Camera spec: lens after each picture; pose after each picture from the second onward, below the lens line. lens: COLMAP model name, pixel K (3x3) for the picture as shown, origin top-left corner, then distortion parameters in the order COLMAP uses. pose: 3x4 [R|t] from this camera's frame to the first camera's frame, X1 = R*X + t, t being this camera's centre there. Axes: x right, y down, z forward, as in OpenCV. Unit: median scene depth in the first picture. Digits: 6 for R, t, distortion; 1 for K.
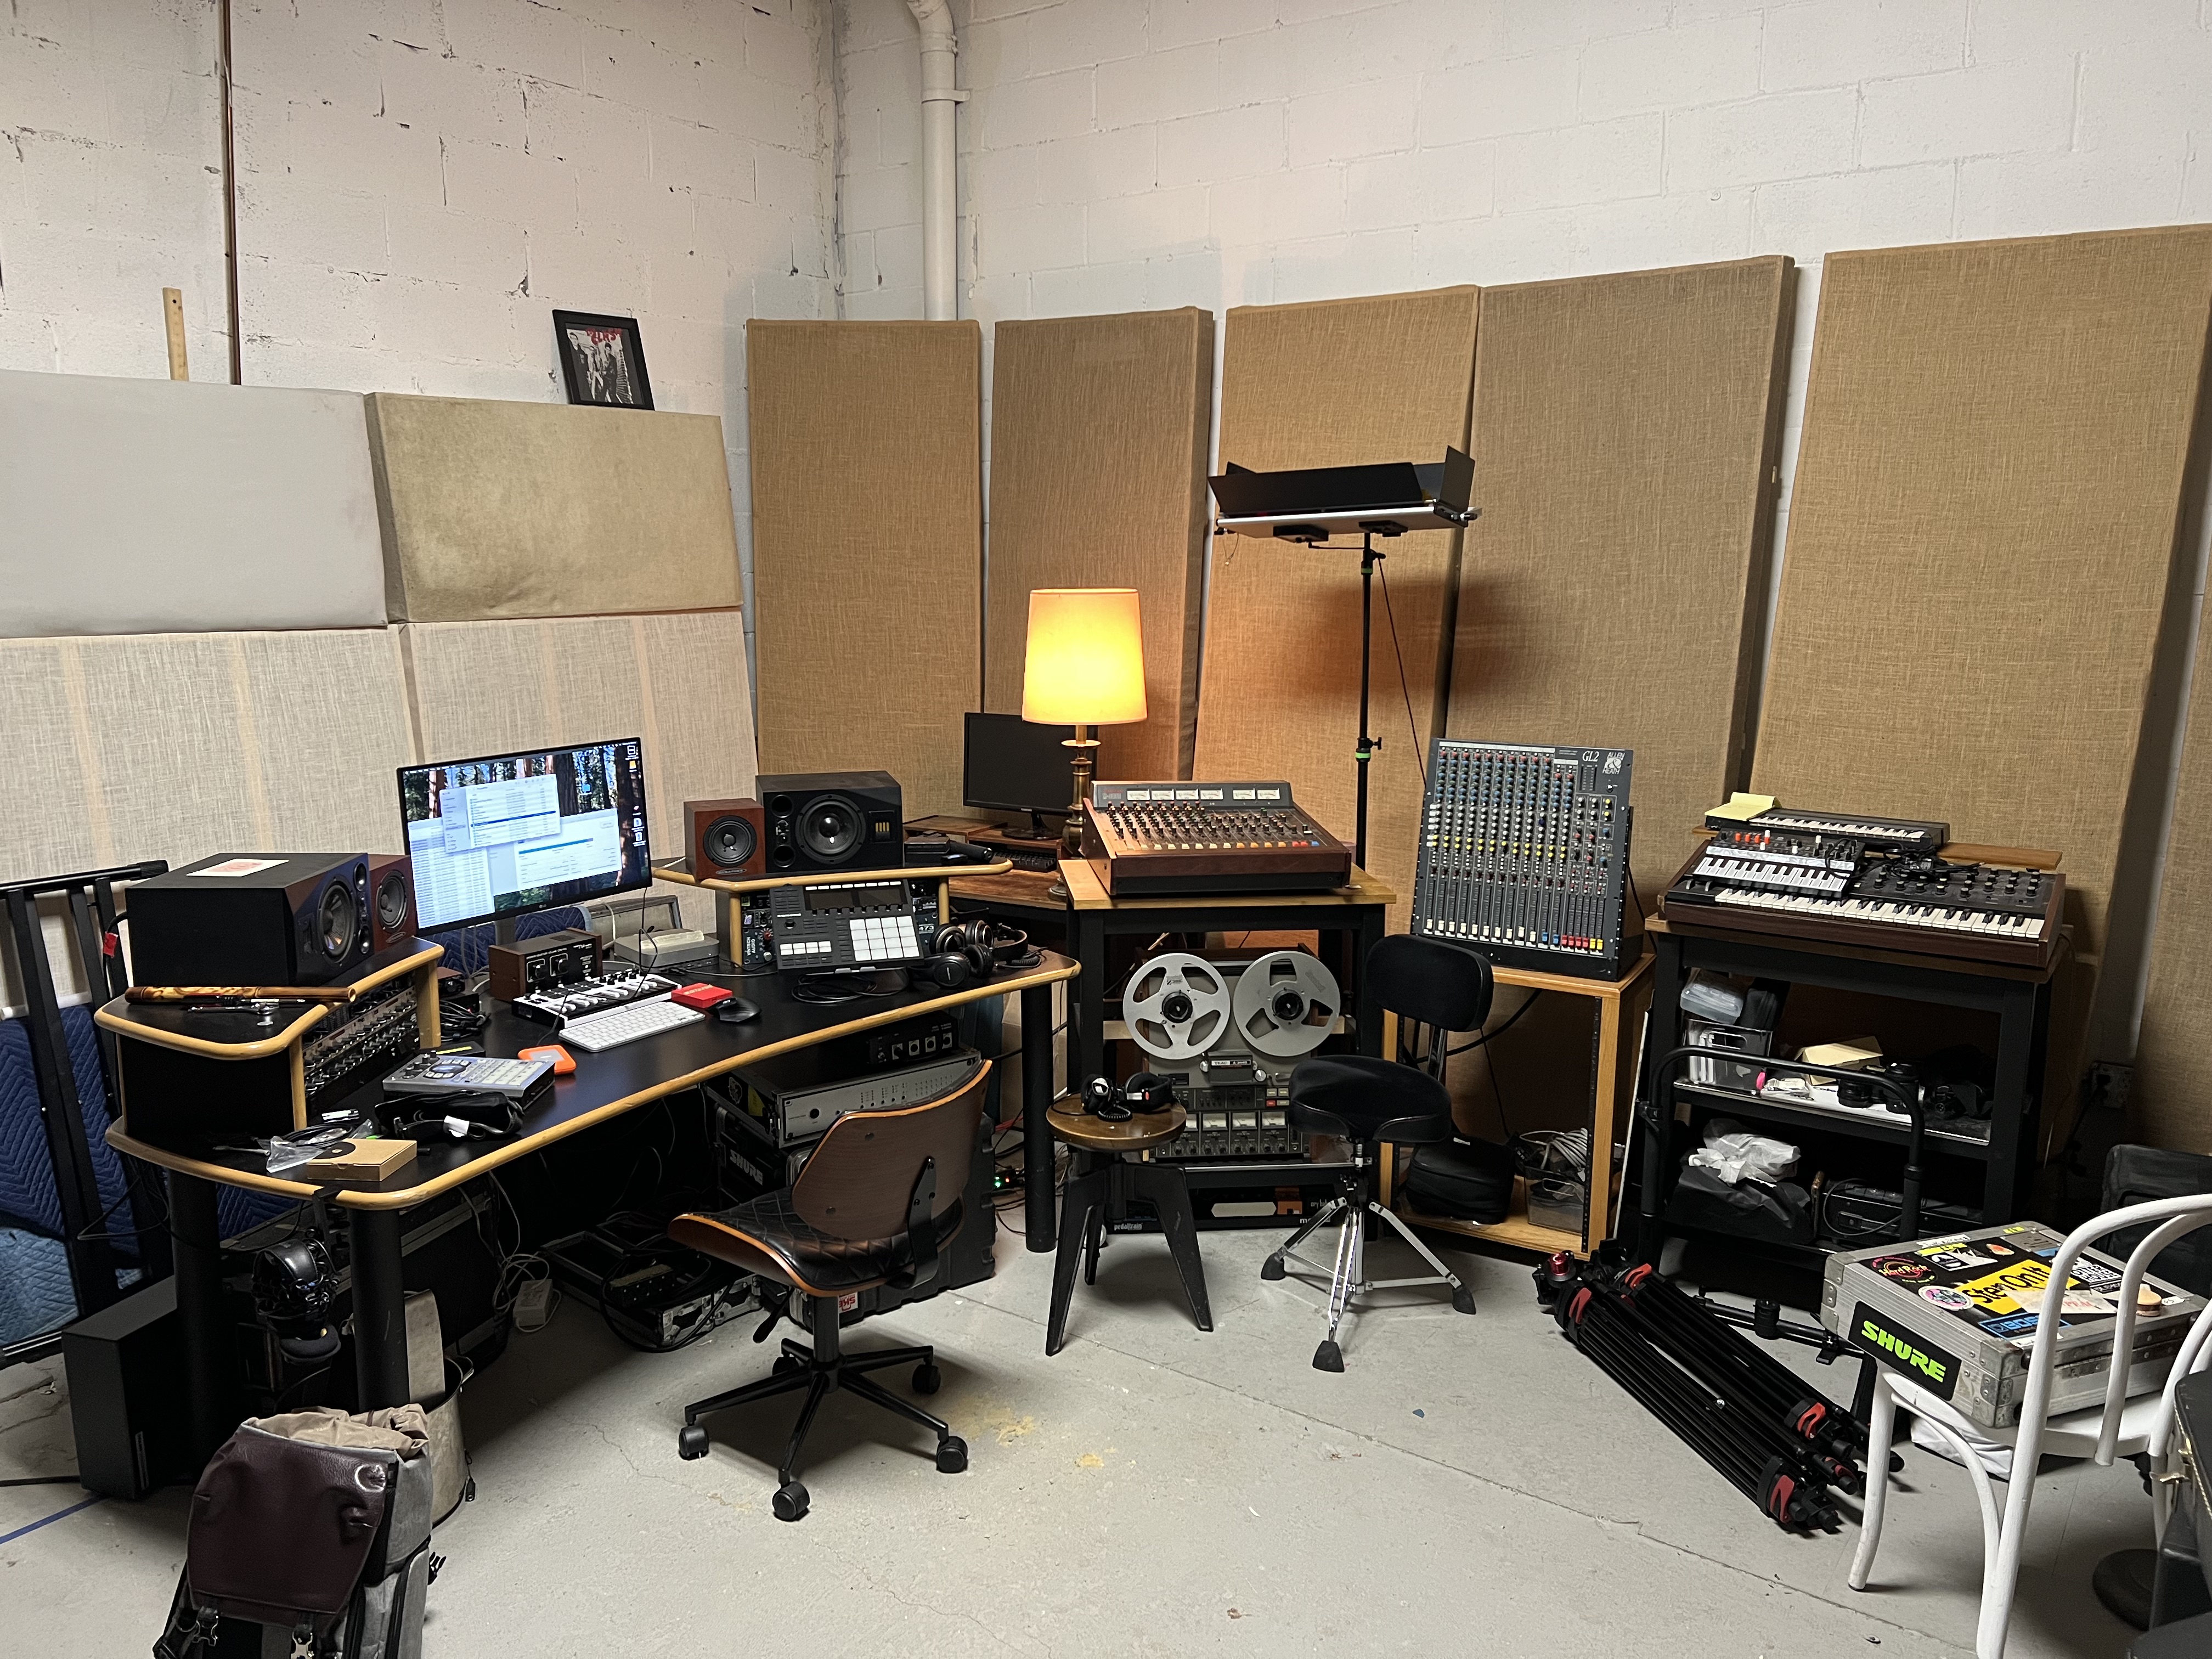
lens RADIAL K [[1645.4, 0, 1106.0], [0, 1645.4, 829.5], [0, 0, 1]] dist [0.075976, -0.106077]
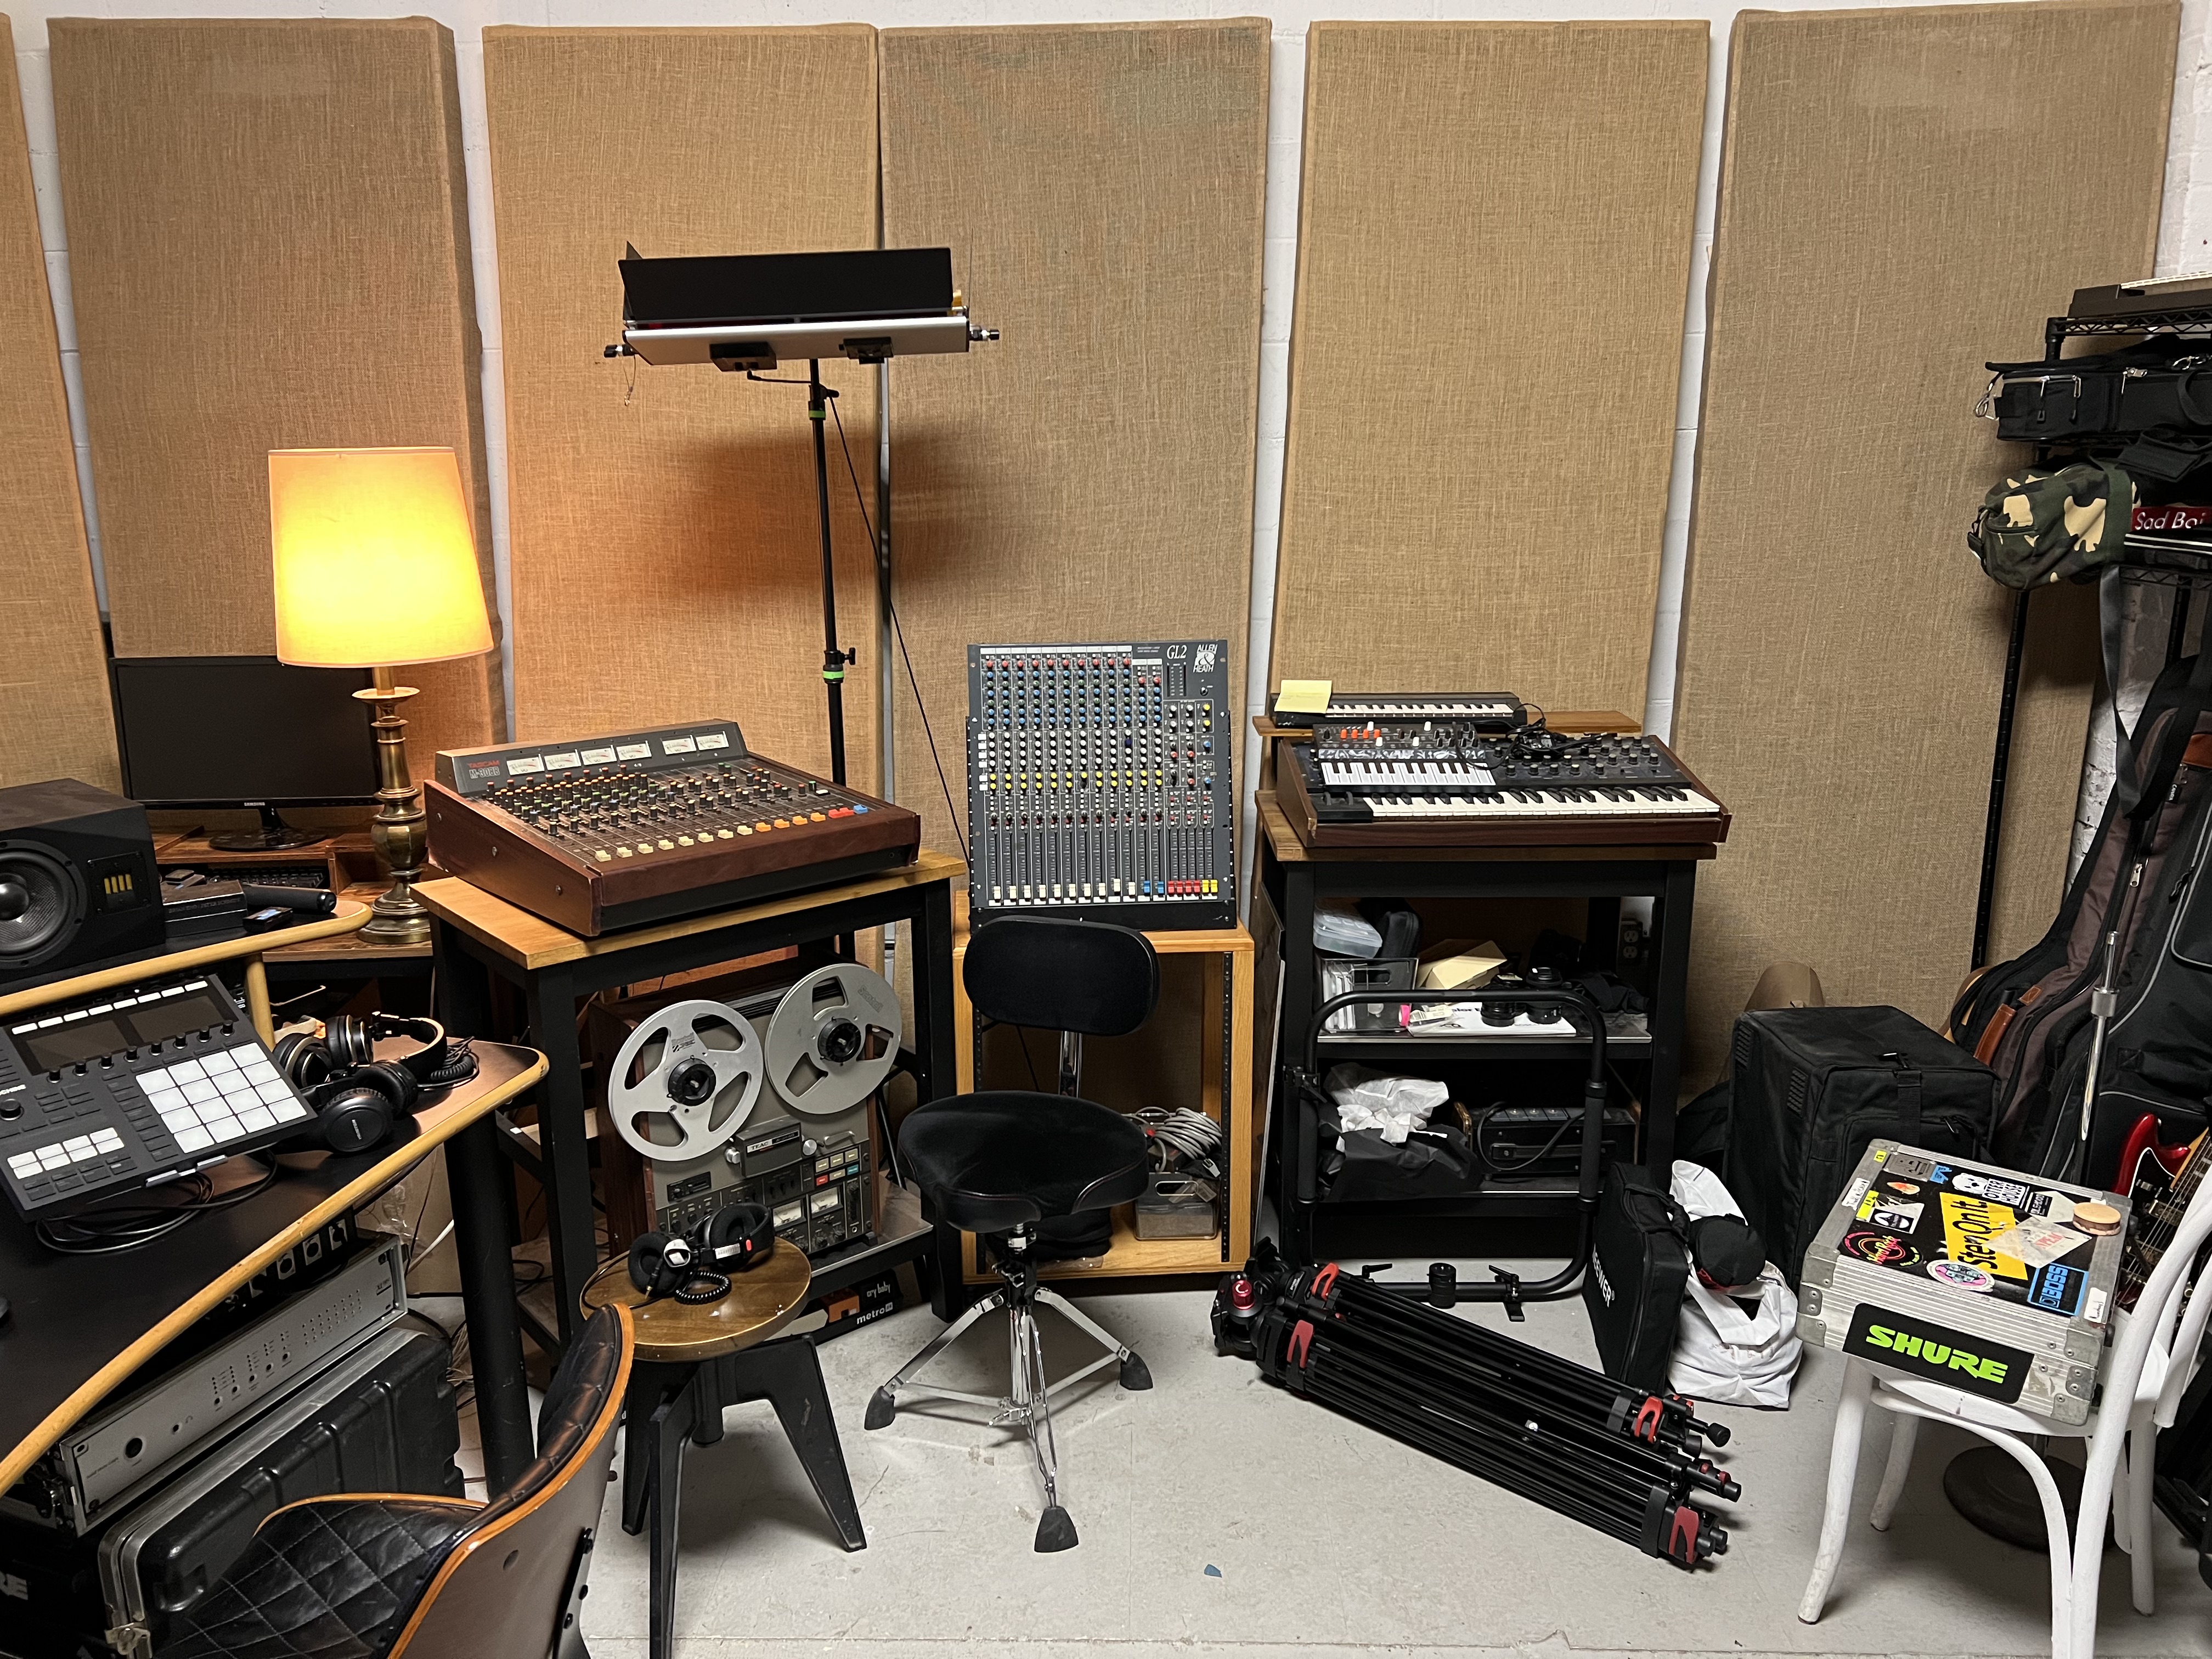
lens RADIAL K [[1645.4, 0, 1106.0], [0, 1645.4, 829.5], [0, 0, 1]] dist [0.075976, -0.106077]
pose [[0.824159, -0.144321, 0.547661, -0.172402], [0.106006, 0.989207, 0.101153, -0.042514], [-0.556349, -0.025311, 0.830563, 0.365663]]
